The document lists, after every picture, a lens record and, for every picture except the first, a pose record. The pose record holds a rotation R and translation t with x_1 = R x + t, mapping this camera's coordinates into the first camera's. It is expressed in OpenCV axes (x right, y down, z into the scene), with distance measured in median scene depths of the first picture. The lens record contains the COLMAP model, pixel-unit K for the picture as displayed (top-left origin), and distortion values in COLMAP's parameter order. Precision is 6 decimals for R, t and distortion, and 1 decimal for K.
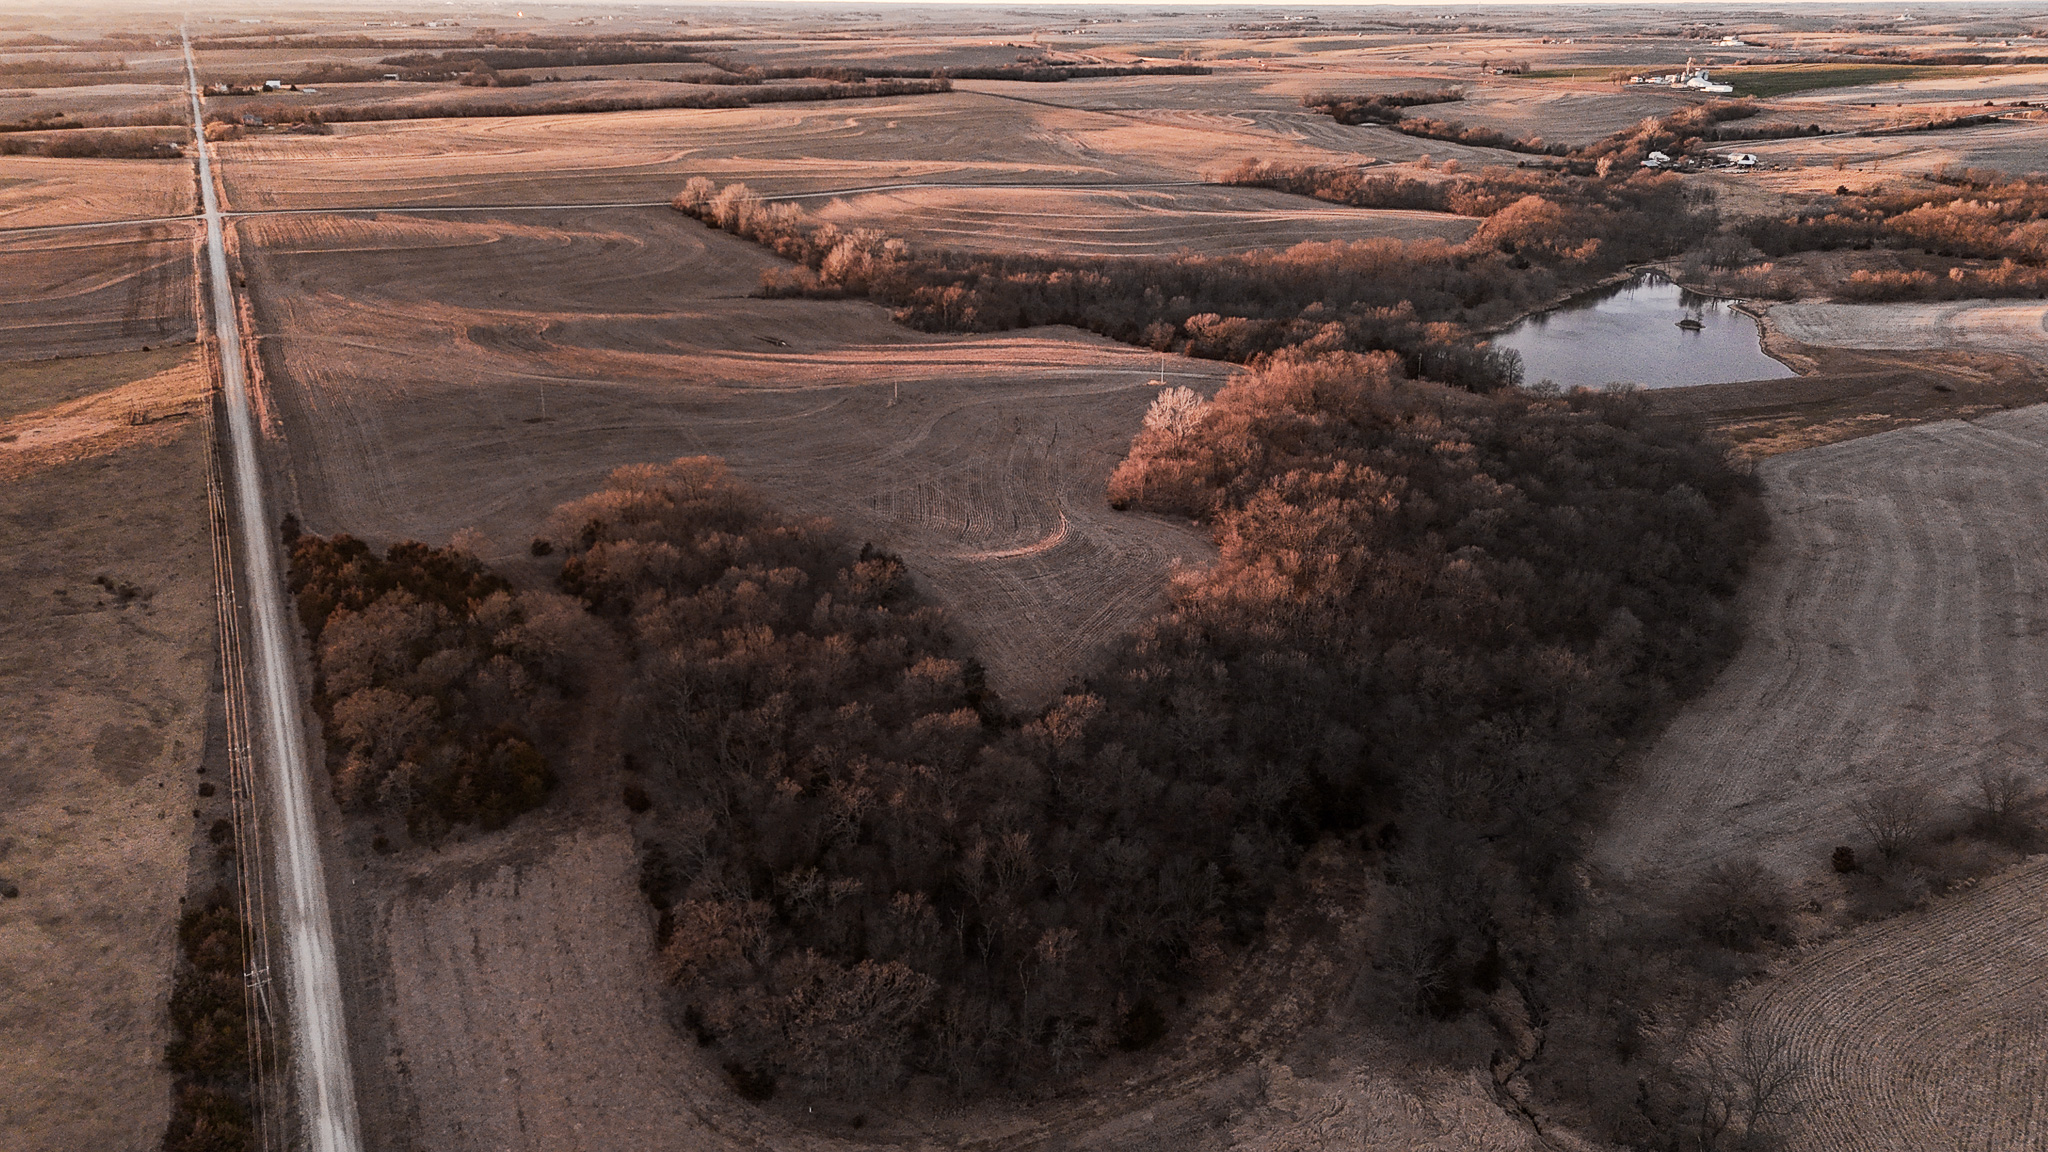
lens RADIAL K [[1492.3, 0, 1030.8], [0, 1492.3, 574.1], [0, 0, 1]] dist [0.097472, -0.093072]
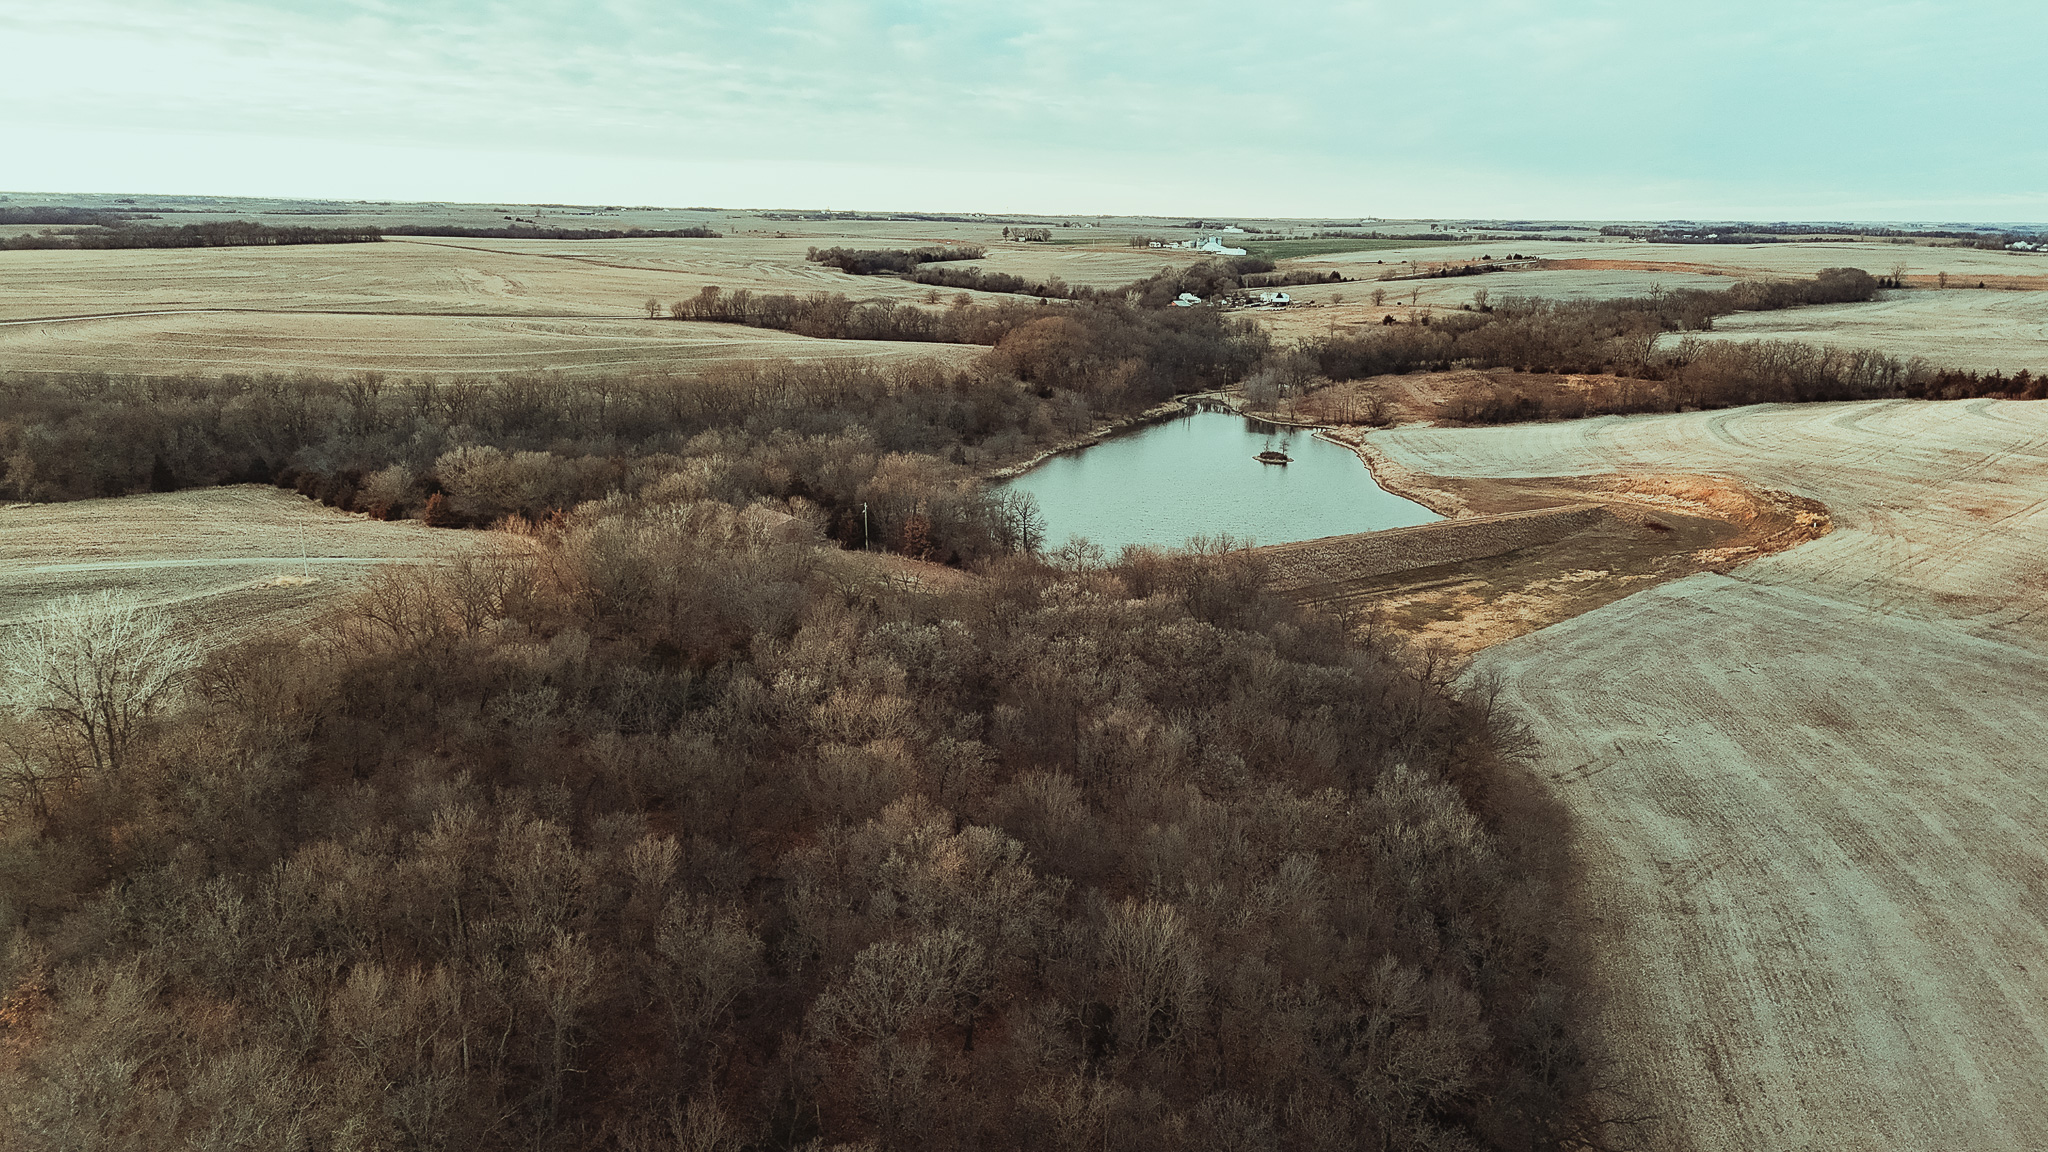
lens RADIAL K [[1492.3, 0, 1027.5], [0, 1492.3, 581.7], [0, 0, 1]] dist [0.097472, -0.093072]
pose [[0.960686, -0.057437, 0.271631, 0.198383], [0.089507, 0.990202, -0.107181, -0.064515], [-0.262813, 0.127280, 0.956415, 0.554537]]
